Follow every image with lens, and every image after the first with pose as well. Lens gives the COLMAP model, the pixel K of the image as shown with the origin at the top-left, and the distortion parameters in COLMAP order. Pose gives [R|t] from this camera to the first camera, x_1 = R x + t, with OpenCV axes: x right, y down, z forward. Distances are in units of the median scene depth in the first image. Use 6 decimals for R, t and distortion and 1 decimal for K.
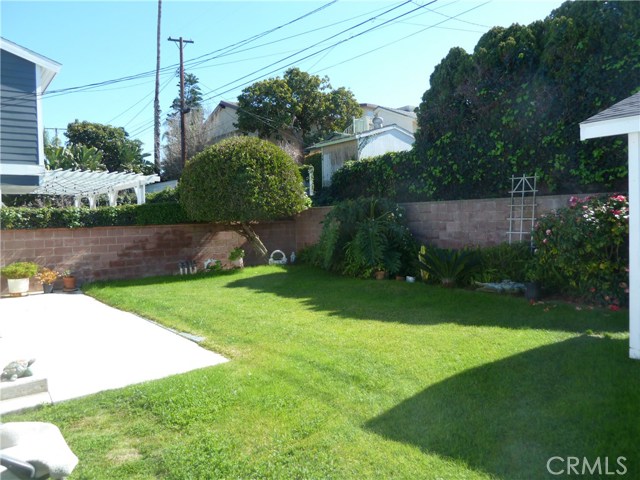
lens RADIAL K [[472.2, 0, 320.8], [0, 472.2, 239.8], [0, 0, 1]] dist [-0.044947, 0.012565]
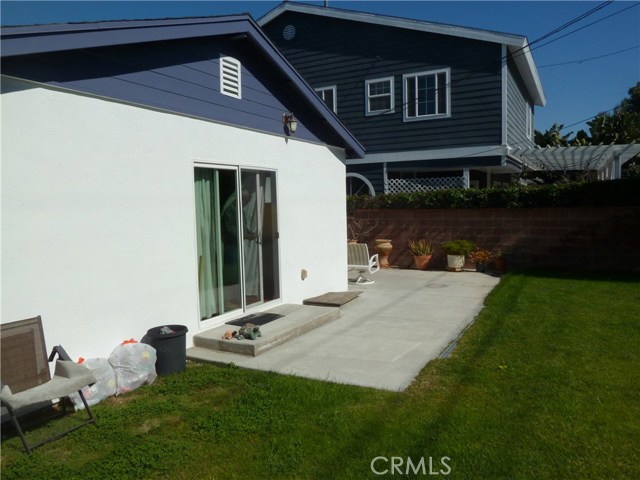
lens RADIAL K [[472.2, 0, 321.4], [0, 472.2, 242.1], [0, 0, 1]] dist [-0.044947, 0.012565]
pose [[0.394311, 0.084463, -0.915087, 0.204563], [-0.027320, 0.996405, 0.080196, -0.023062], [0.918571, -0.006622, 0.395201, 0.259387]]
